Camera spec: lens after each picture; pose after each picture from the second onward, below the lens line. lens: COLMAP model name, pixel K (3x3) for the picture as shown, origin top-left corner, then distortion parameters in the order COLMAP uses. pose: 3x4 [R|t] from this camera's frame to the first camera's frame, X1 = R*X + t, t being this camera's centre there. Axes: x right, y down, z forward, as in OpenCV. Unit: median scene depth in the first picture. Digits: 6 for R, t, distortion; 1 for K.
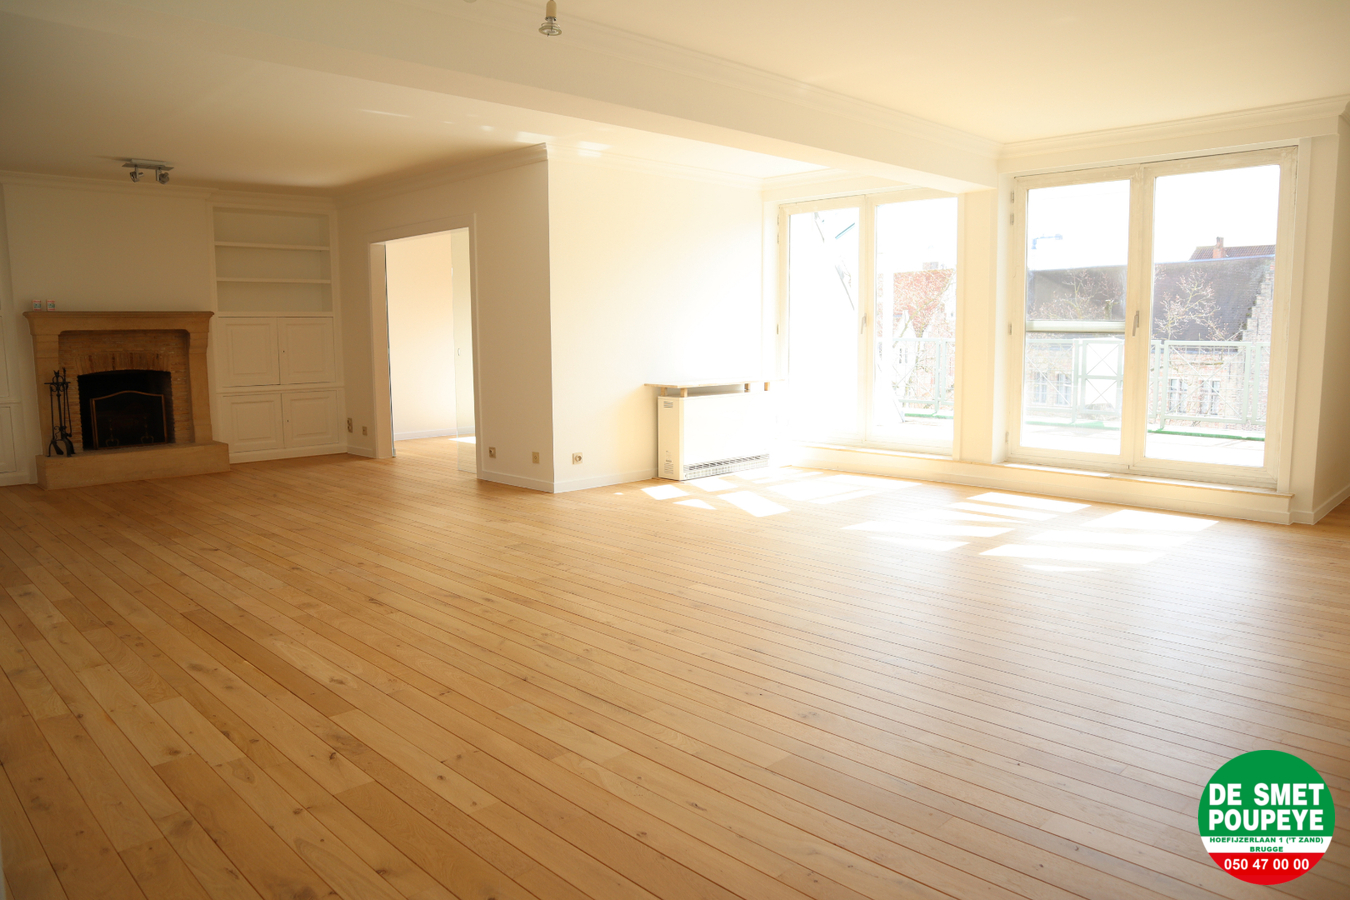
lens RADIAL K [[931.4, 0, 680.4], [0, 931.4, 447.5], [0, 0, 1]] dist [-0.112554, 0.068884]
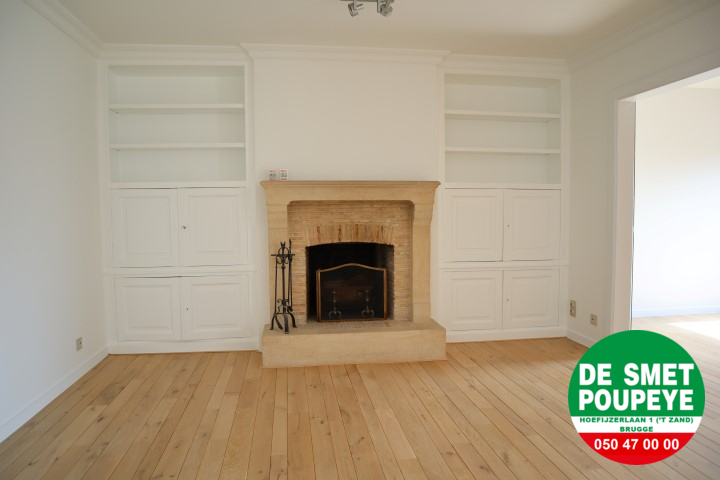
lens RADIAL K [[496.7, 0, 362.9], [0, 496.7, 238.7], [0, 0, 1]] dist [-0.112554, 0.068884]
pose [[0.803777, 0.037725, -0.593733, -0.285514], [-0.074474, 0.996517, -0.037504, -0.069596], [0.590250, 0.074363, 0.803788, 0.570531]]
